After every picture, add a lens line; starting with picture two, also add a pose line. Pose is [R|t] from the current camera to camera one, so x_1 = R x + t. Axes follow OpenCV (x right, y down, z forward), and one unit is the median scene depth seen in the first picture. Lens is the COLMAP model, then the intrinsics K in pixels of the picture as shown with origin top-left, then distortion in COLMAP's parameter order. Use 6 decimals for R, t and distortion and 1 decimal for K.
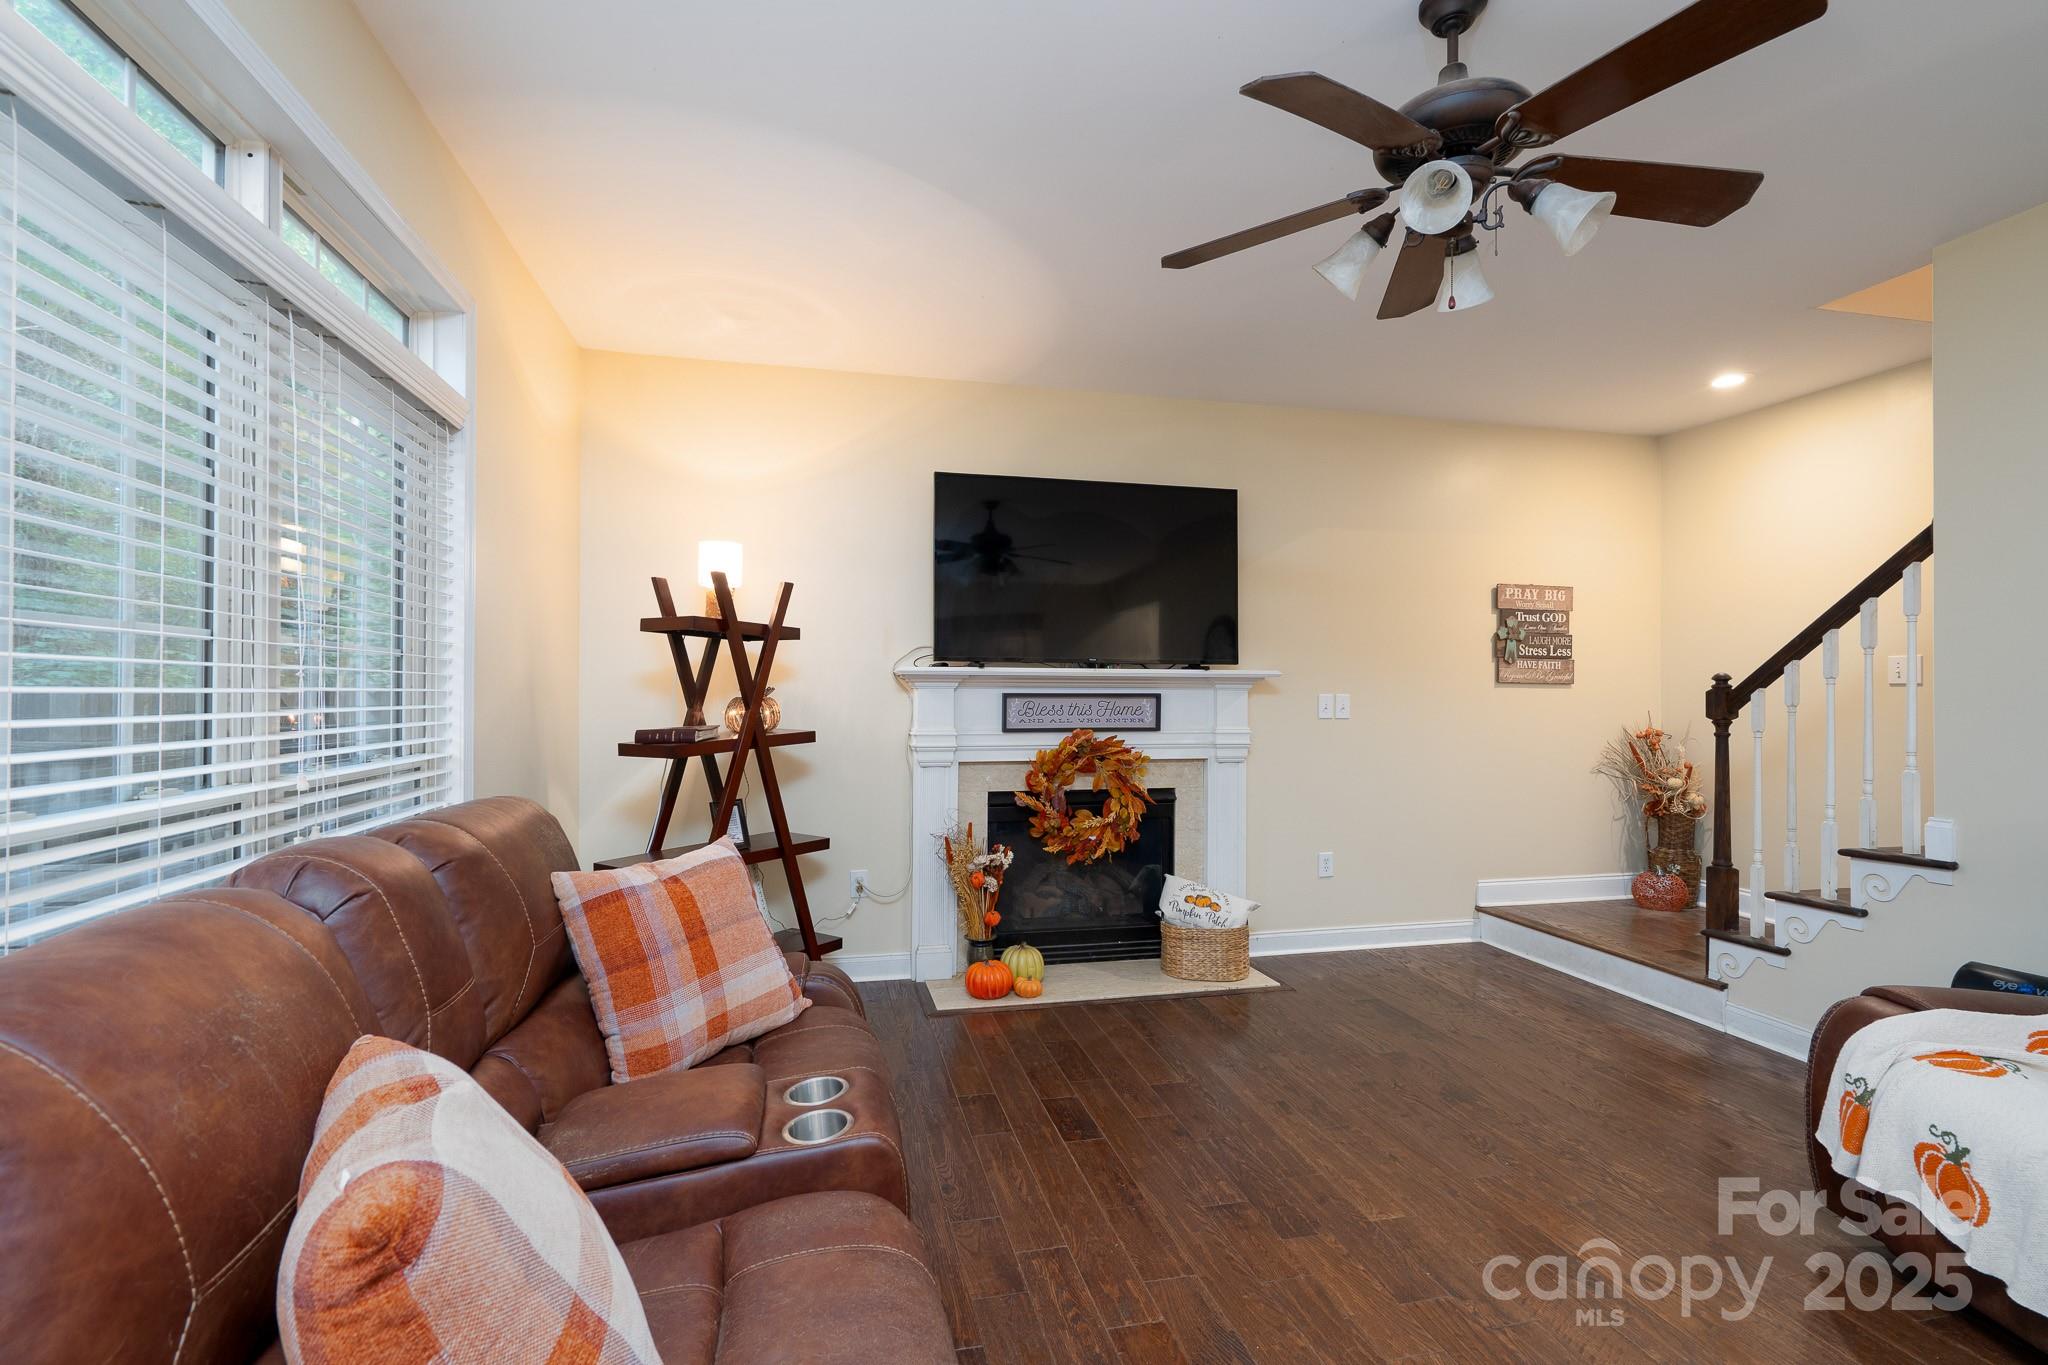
lens RADIAL K [[936.6, 0, 1020.1], [0, 936.6, 686.0], [0, 0, 1]] dist [-0.005156, 0.002078]
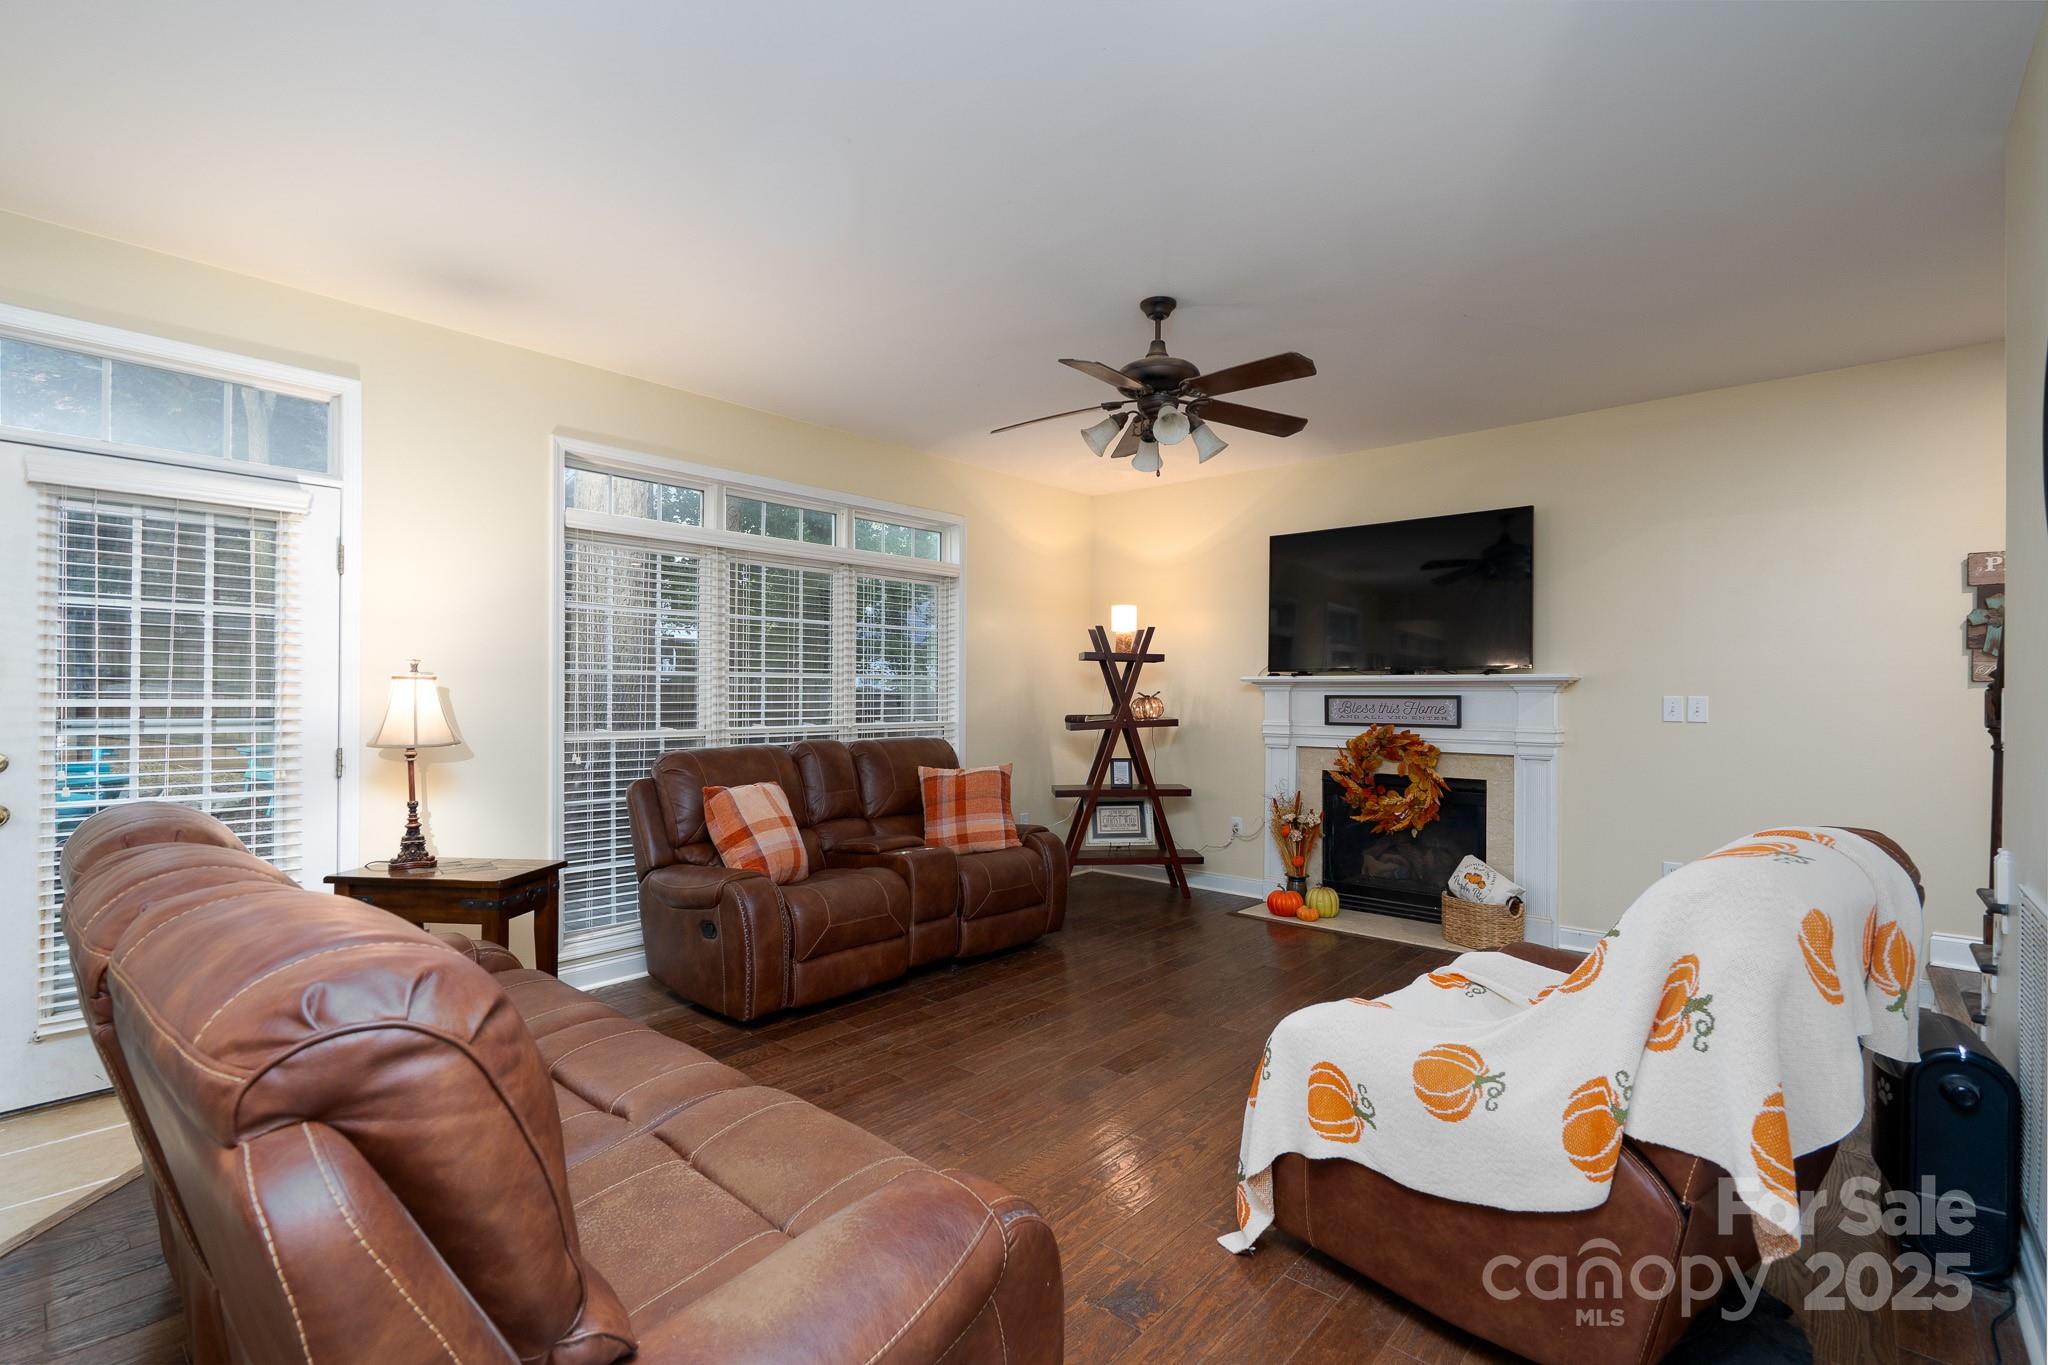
lens RADIAL K [[936.6, 0, 1010.7], [0, 936.6, 690.8], [0, 0, 1]] dist [-0.005156, 0.002078]
pose [[0.564592, -0.002992, -0.825364, 0.837411], [0.004598, 0.999989, -0.000480, 0.000528], [0.825357, -0.003524, 0.564600, -0.104393]]
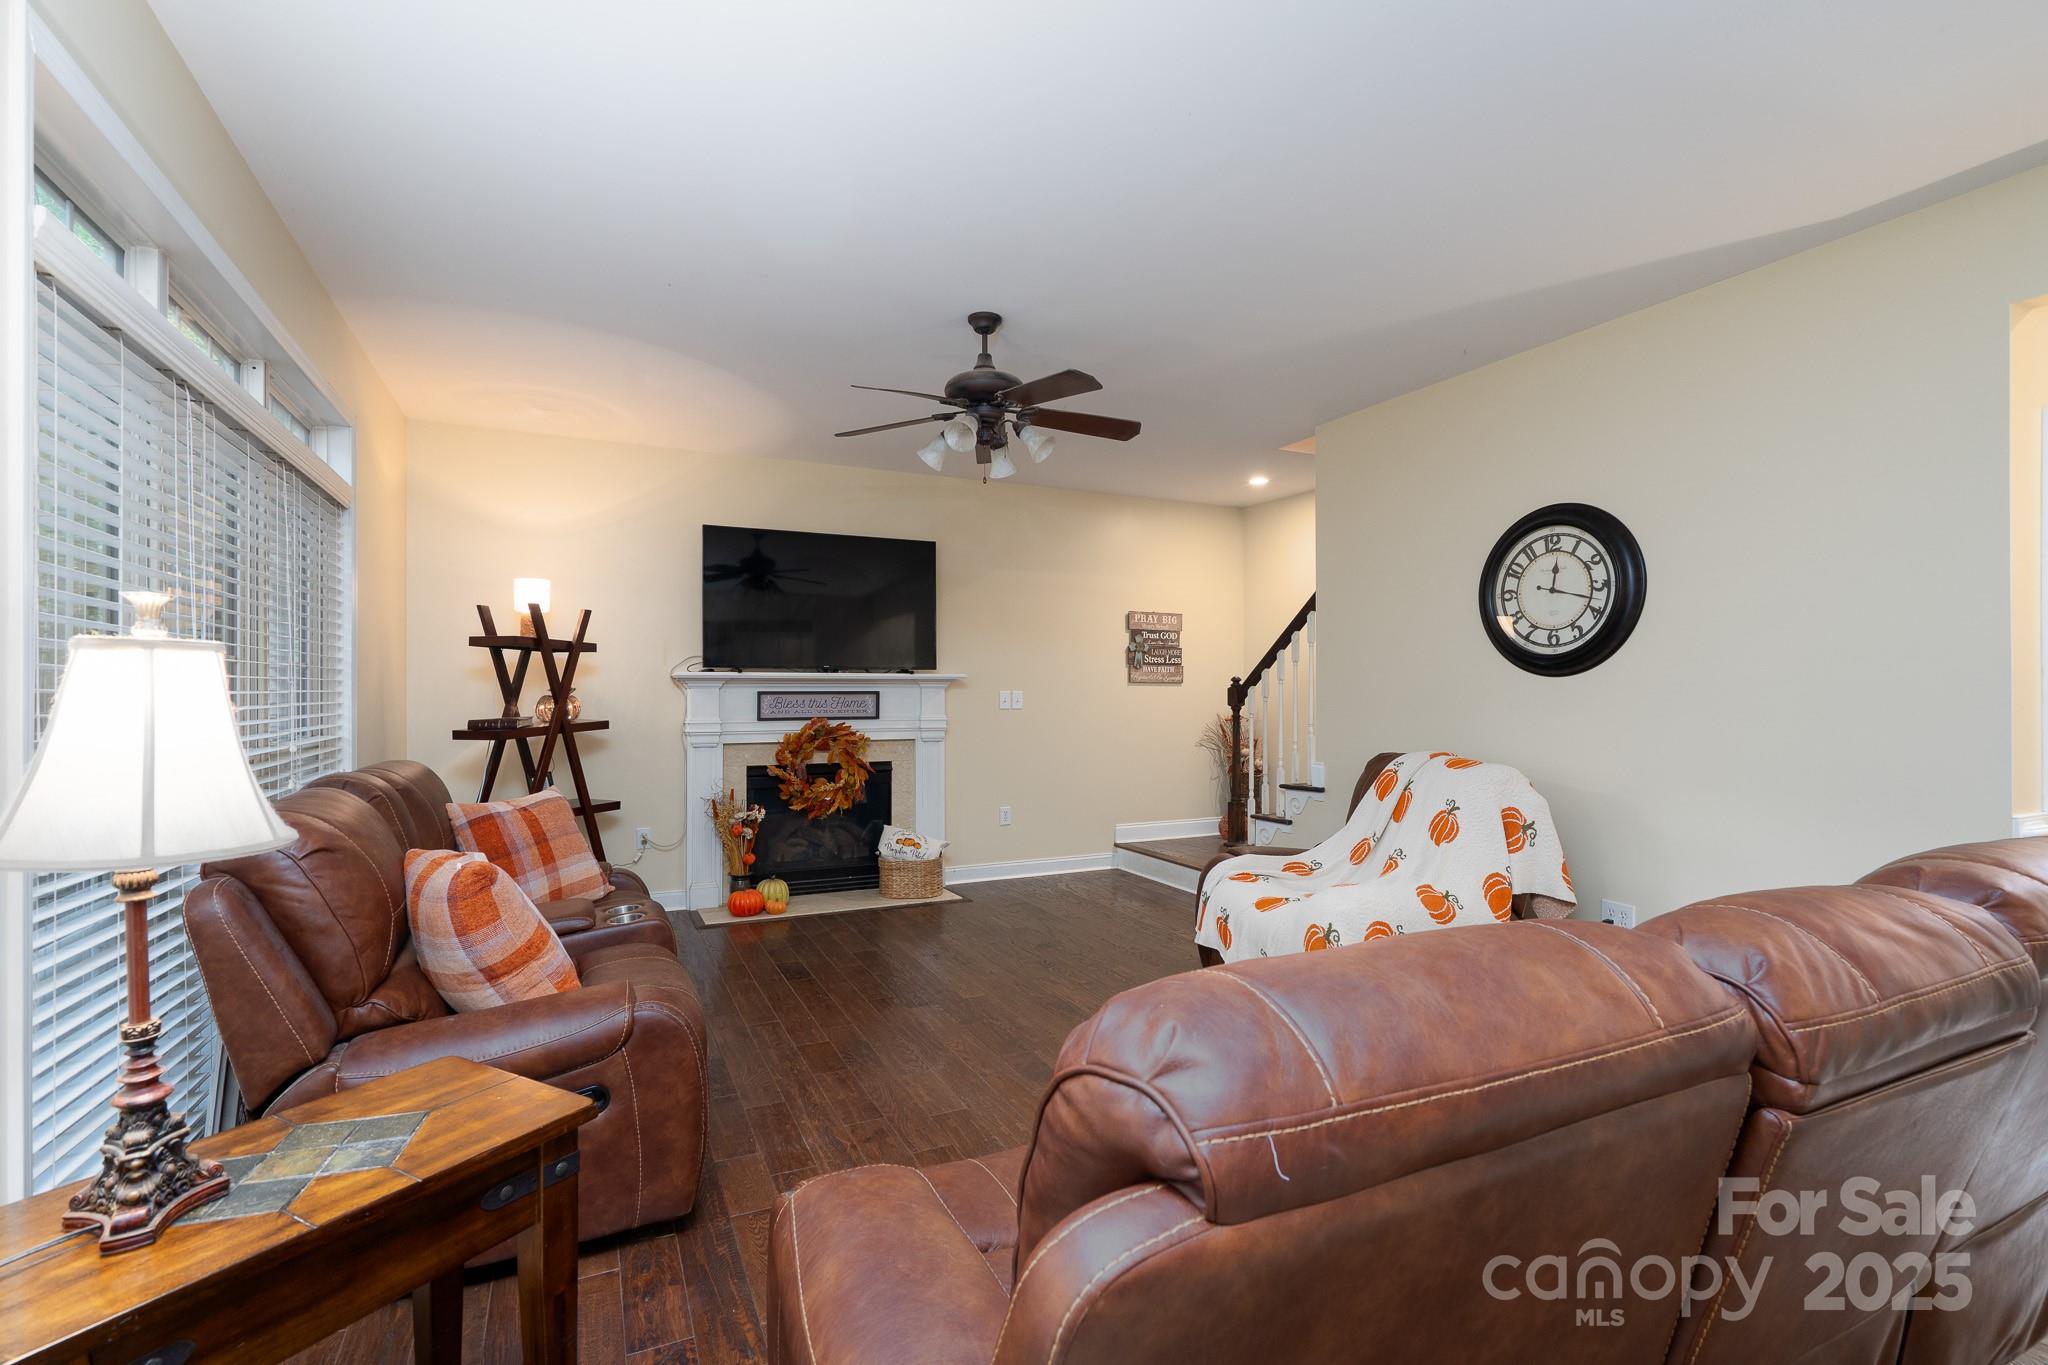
lens RADIAL K [[936.6, 0, 1017.2], [0, 936.6, 688.2], [0, 0, 1]] dist [-0.005156, 0.002078]
pose [[0.976870, -0.003351, 0.213807, 0.059166], [0.002240, 0.999983, 0.005437, -0.003362], [-0.213821, -0.004832, 0.976861, -0.390204]]
